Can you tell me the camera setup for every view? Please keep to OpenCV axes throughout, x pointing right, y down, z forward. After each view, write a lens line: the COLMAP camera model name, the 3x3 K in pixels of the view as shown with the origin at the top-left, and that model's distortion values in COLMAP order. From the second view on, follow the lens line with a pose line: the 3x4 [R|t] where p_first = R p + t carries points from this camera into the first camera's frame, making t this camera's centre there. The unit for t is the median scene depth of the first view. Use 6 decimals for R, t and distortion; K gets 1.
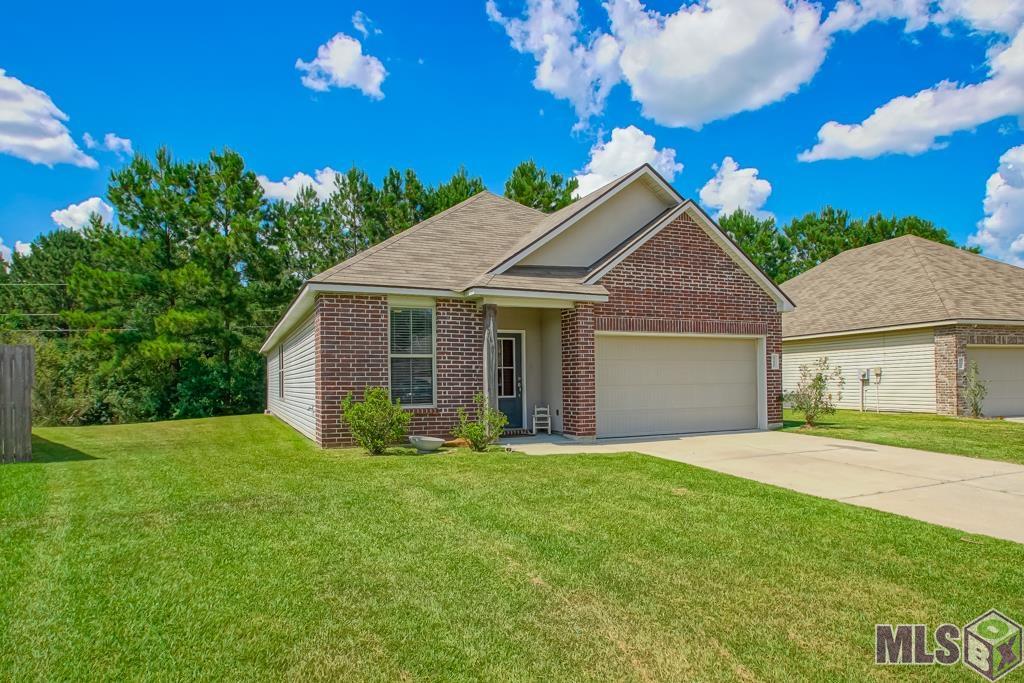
lens RADIAL K [[576.5, 0, 511.5], [0, 576.5, 341.3], [0, 0, 1]] dist [-0.003530, -0.000284]
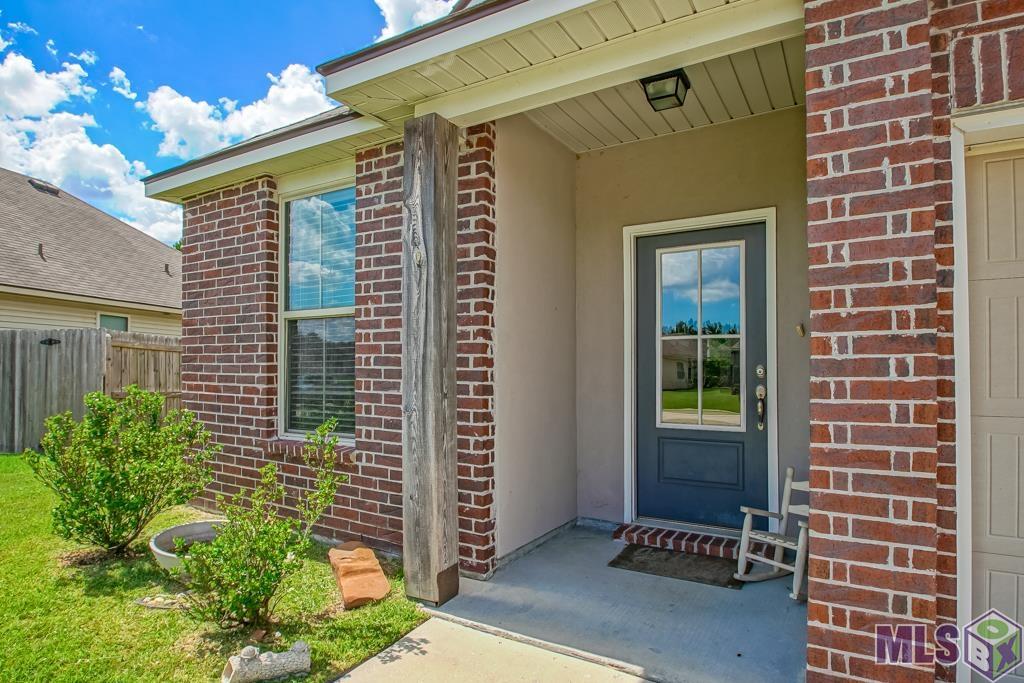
lens RADIAL K [[576.5, 0, 512.4], [0, 576.5, 348.8], [0, 0, 1]] dist [-0.003530, -0.000284]
pose [[0.558664, -0.015841, -0.829243, 0.231389], [0.052347, 0.998498, 0.016192, 0.049763], [0.827740, -0.052454, 0.558654, 0.868293]]
